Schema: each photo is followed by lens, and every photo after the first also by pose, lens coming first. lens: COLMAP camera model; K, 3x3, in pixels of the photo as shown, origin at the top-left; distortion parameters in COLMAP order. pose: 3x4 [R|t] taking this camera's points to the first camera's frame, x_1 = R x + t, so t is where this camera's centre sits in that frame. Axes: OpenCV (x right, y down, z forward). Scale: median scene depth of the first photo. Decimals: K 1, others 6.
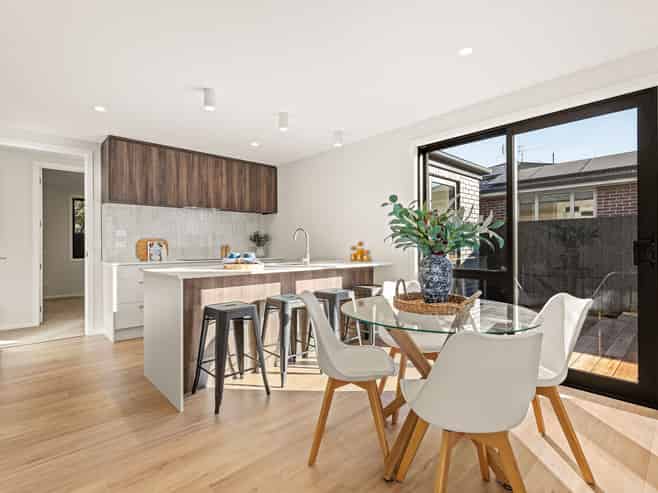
lens RADIAL K [[335.0, 0, 329.0], [0, 335.0, 246.5], [0, 0, 1]] dist [0.048633, -0.019480]
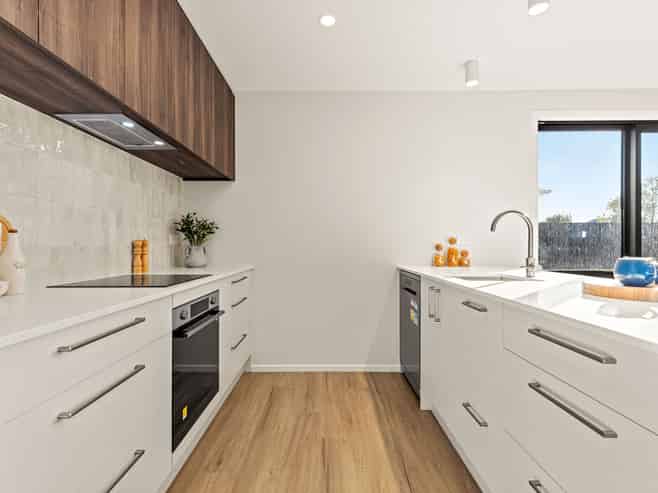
lens RADIAL K [[335.0, 0, 329.0], [0, 335.0, 246.5], [0, 0, 1]] dist [0.048633, -0.019480]
pose [[0.688420, 0.006679, 0.725281, -0.562077], [0.001732, 0.999940, -0.010853, 0.010870], [-0.725310, 0.008728, 0.688367, 0.673898]]
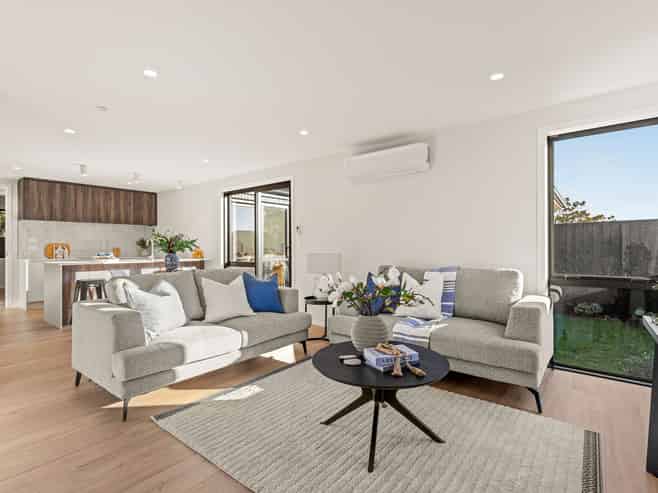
lens RADIAL K [[335.0, 0, 329.0], [0, 335.0, 246.5], [0, 0, 1]] dist [0.048633, -0.019480]
pose [[0.989871, -0.000810, 0.141970, 0.470761], [0.001184, 0.999996, -0.002547, -0.005872], [-0.141968, 0.002689, 0.989868, -0.689192]]
